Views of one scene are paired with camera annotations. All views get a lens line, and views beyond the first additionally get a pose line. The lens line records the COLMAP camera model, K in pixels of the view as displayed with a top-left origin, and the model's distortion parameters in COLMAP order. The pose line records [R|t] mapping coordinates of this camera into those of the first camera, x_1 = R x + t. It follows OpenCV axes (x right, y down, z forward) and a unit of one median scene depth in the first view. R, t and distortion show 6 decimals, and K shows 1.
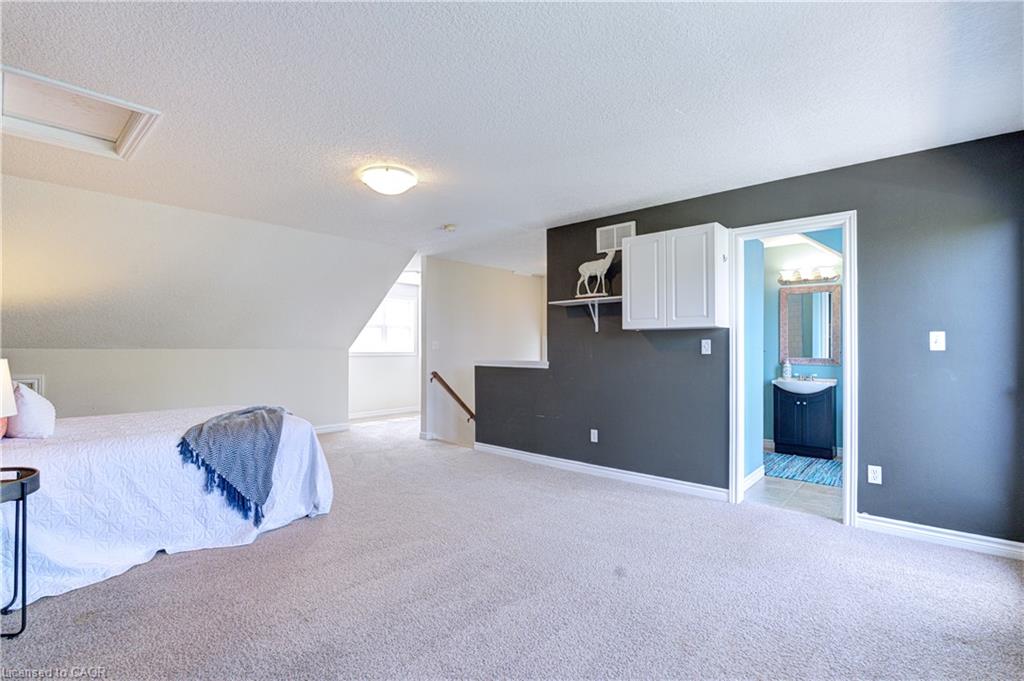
lens RADIAL K [[470.6, 0, 512.4], [0, 470.6, 346.3], [0, 0, 1]] dist [-0.000344, 0.000051]
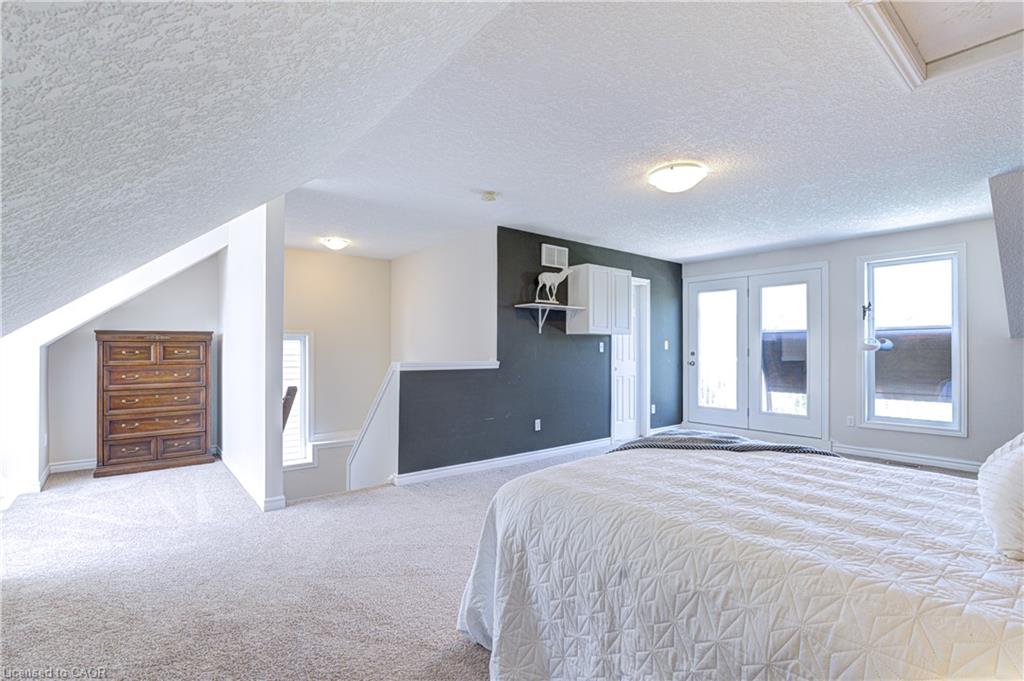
lens RADIAL K [[470.6, 0, 512.0], [0, 470.6, 342.7], [0, 0, 1]] dist [-0.000344, 0.000051]
pose [[0.171838, 0.006215, 0.985106, -0.967248], [-0.011392, 0.999926, -0.004321, -0.002968], [-0.985059, -0.010479, 0.171896, 0.877012]]
